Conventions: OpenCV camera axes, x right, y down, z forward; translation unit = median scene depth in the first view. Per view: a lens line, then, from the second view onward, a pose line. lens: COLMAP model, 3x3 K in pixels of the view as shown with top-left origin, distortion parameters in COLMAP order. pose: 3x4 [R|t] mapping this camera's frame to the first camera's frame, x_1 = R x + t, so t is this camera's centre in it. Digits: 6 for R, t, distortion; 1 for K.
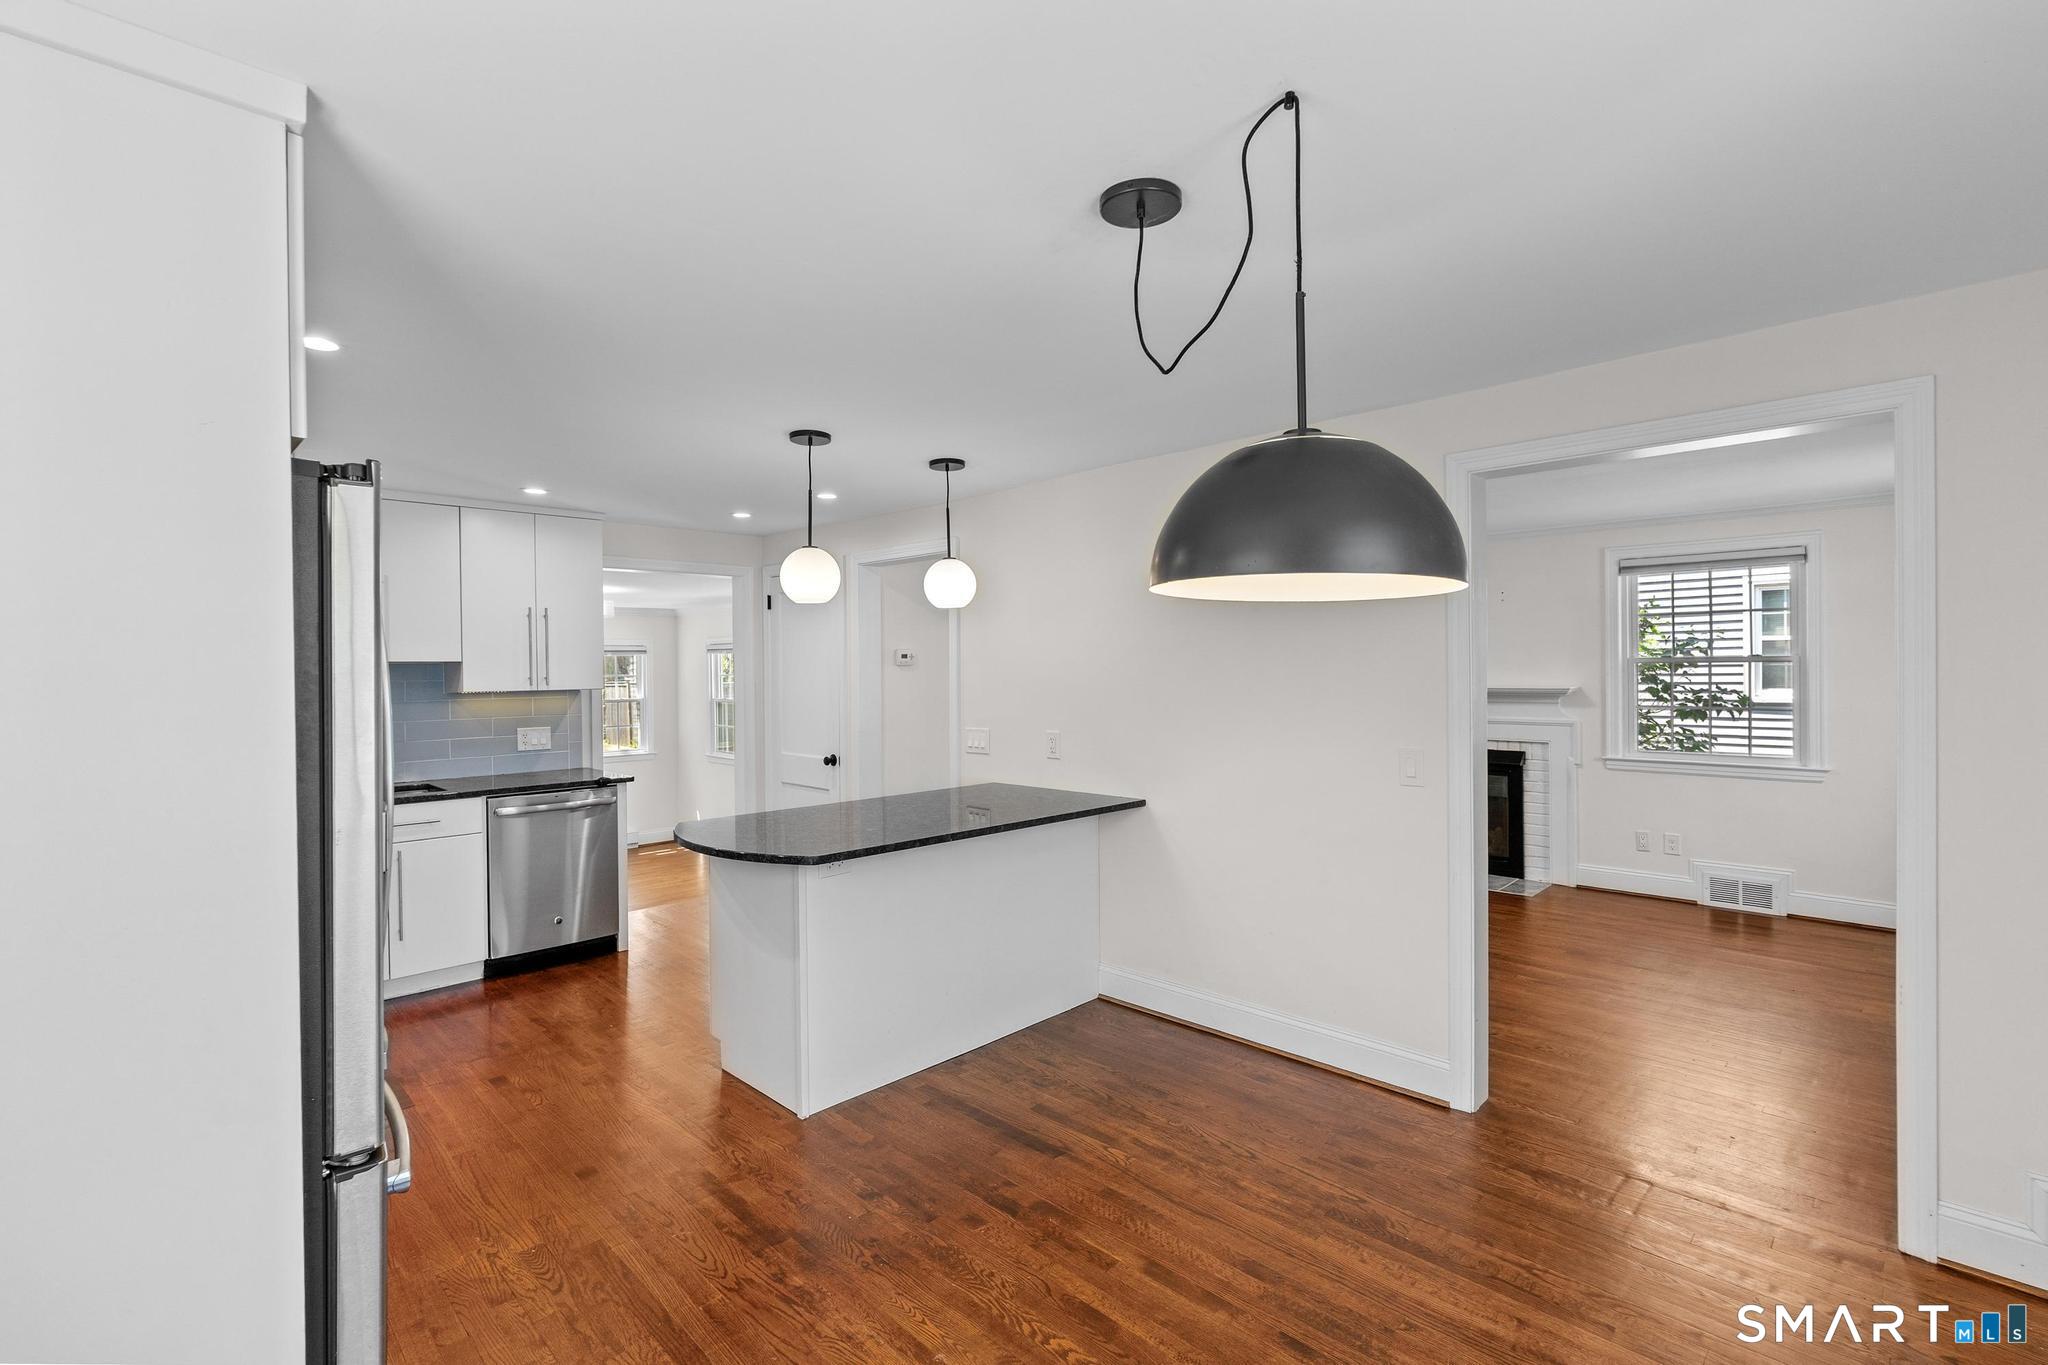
lens RADIAL K [[942.2, 0, 1010.4], [0, 942.2, 681.3], [0, 0, 1]] dist [-0.002243, 0.000873]
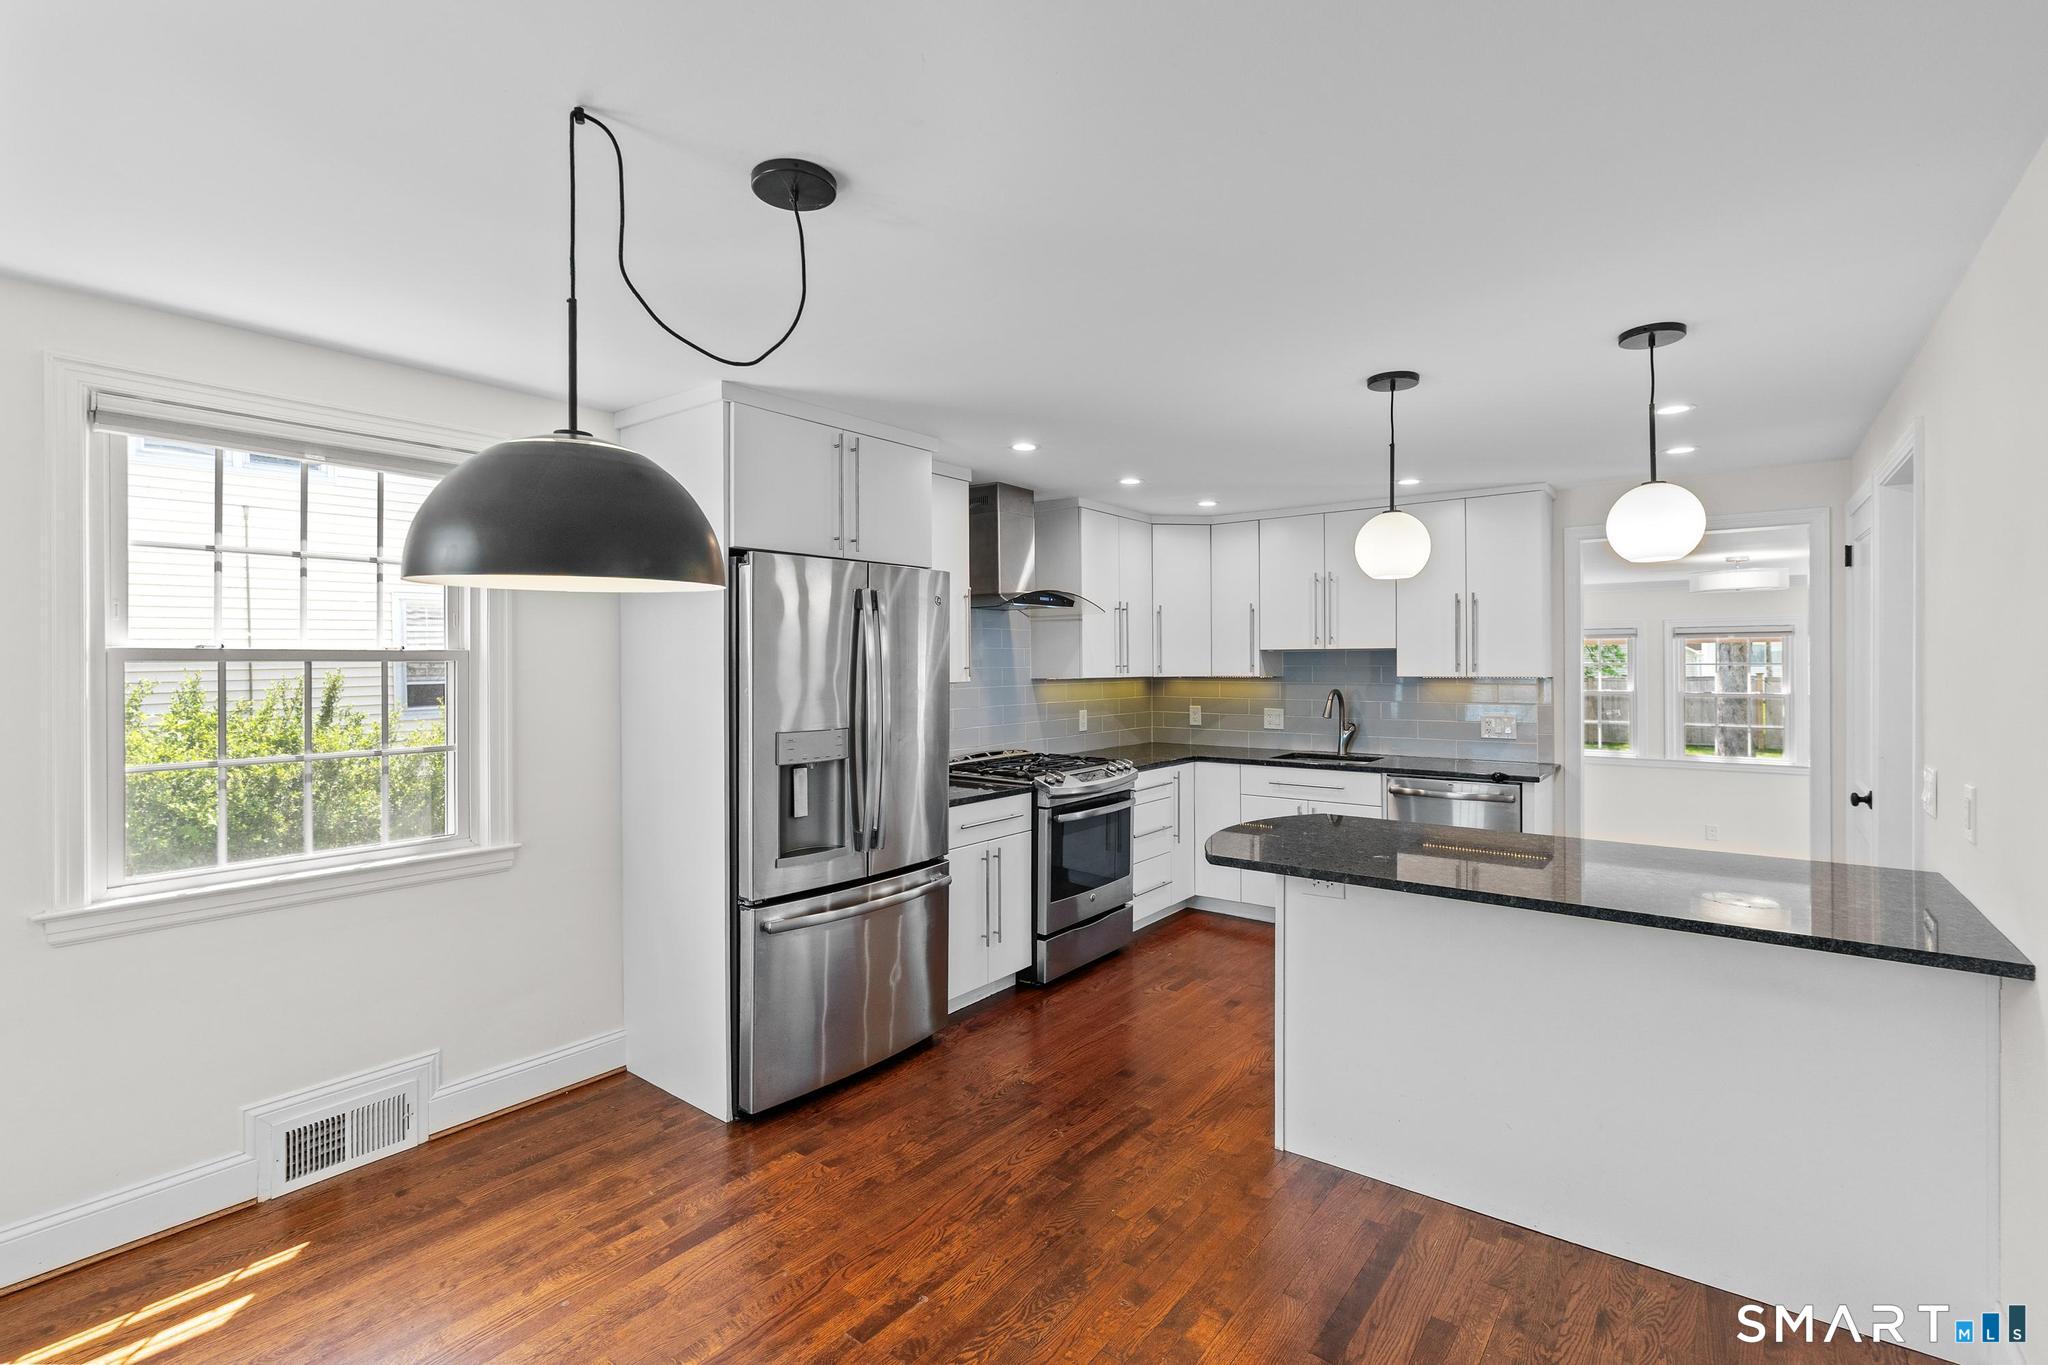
lens RADIAL K [[942.2, 0, 1011.7], [0, 942.2, 664.8], [0, 0, 1]] dist [-0.002243, 0.000873]
pose [[0.125763, 0.012088, -0.991987, 0.570243], [-0.011780, 0.999873, 0.010691, -0.010645], [0.991990, 0.010341, 0.125889, 0.548532]]
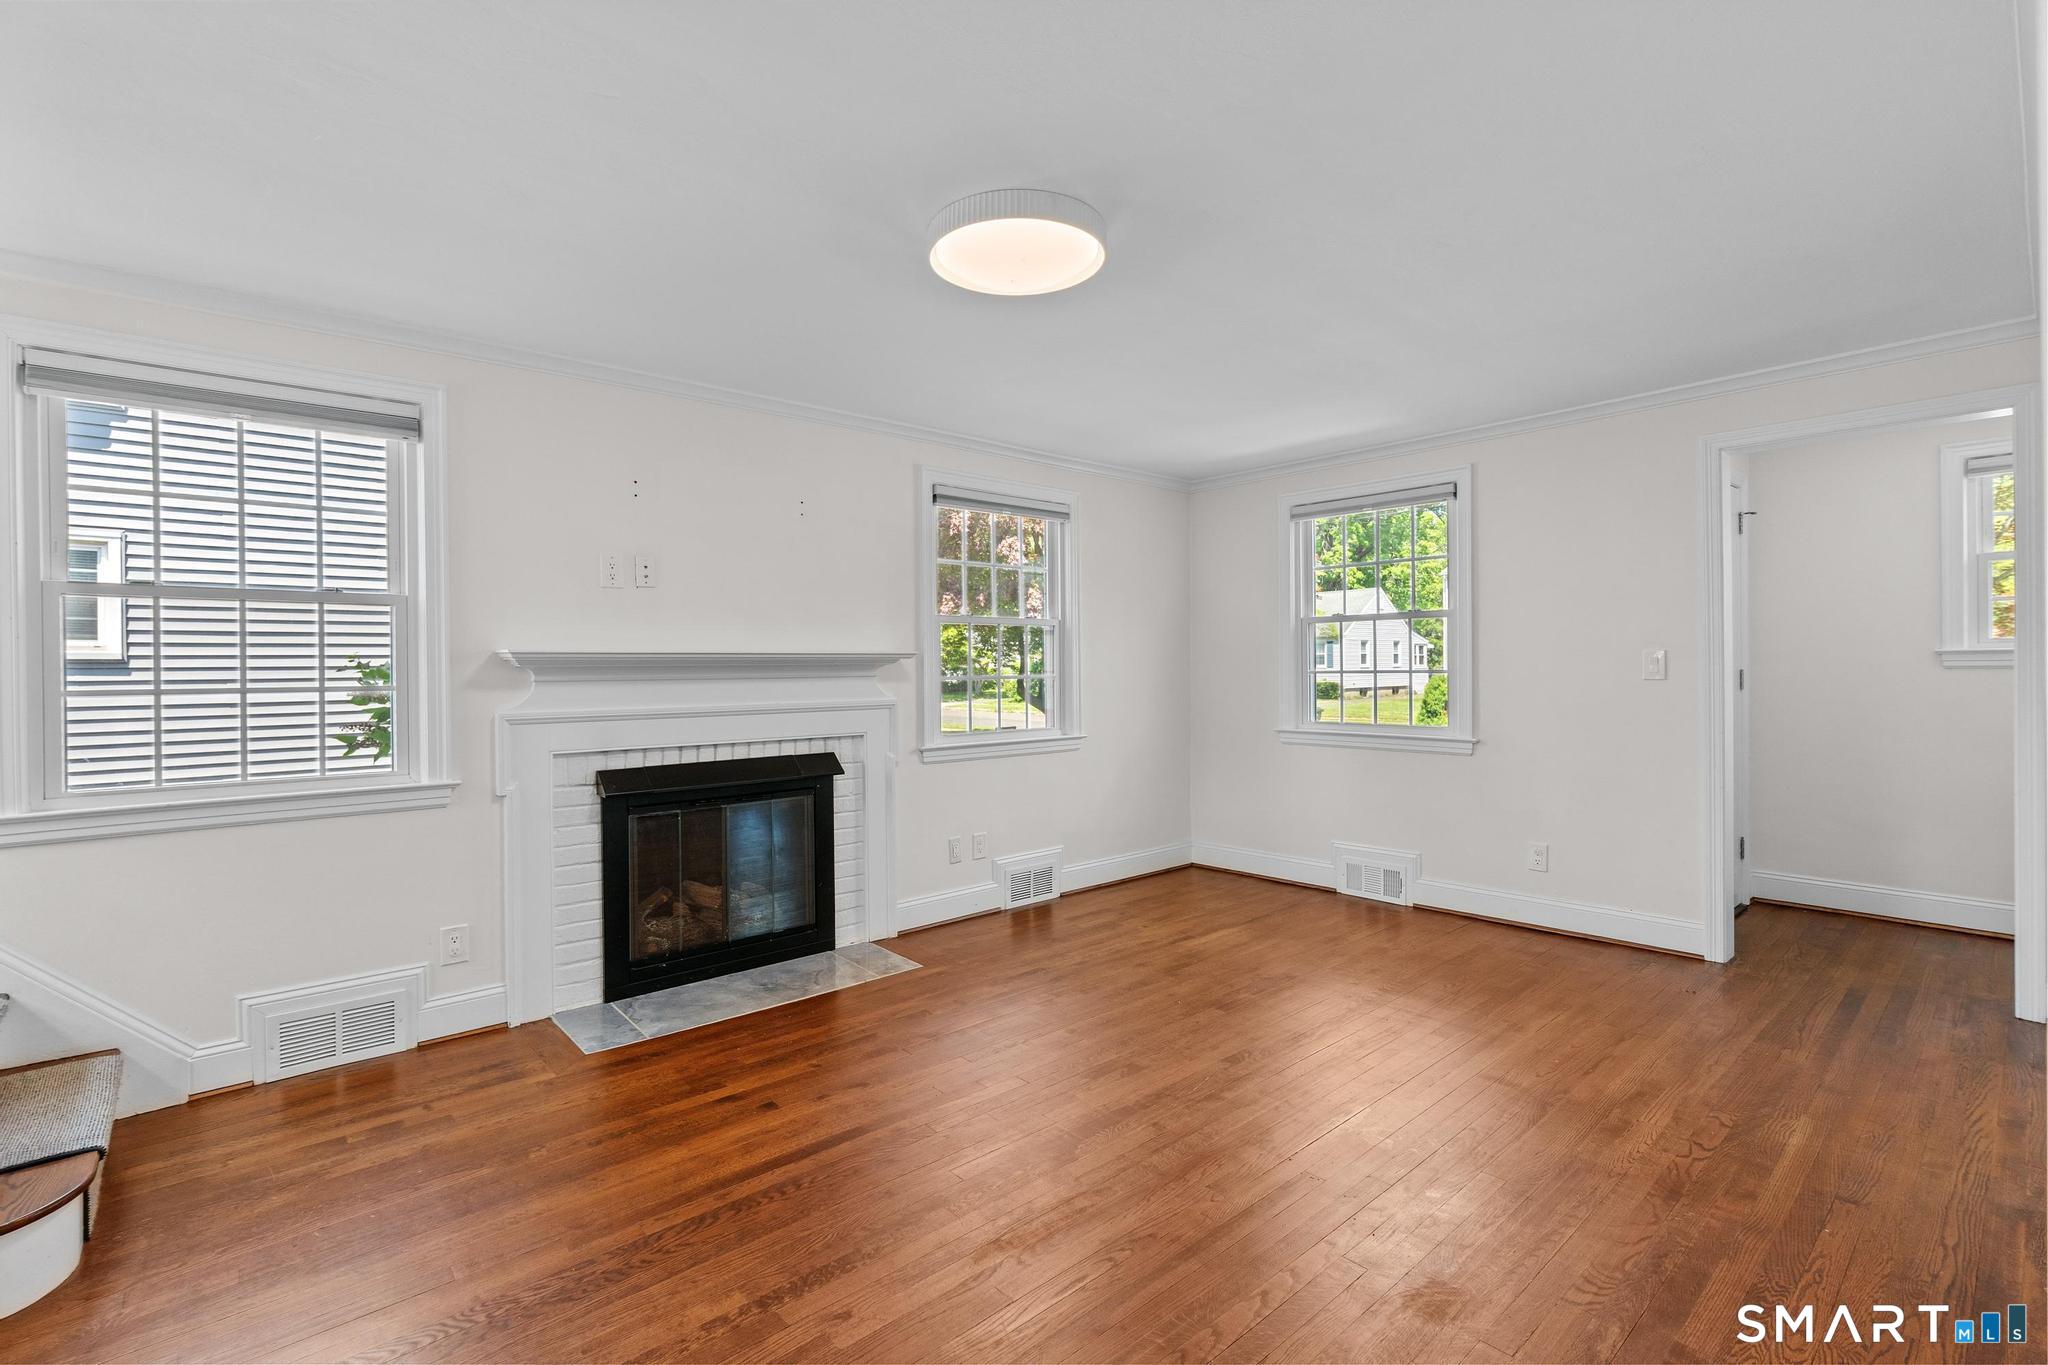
lens RADIAL K [[942.2, 0, 1029.9], [0, 942.2, 665.9], [0, 0, 1]] dist [-0.002243, 0.000873]
pose [[0.038189, 0.008400, 0.999235, -0.175361], [0.015126, 0.999845, -0.008984, 0.040060], [-0.999156, 0.015457, 0.038056, 1.464533]]
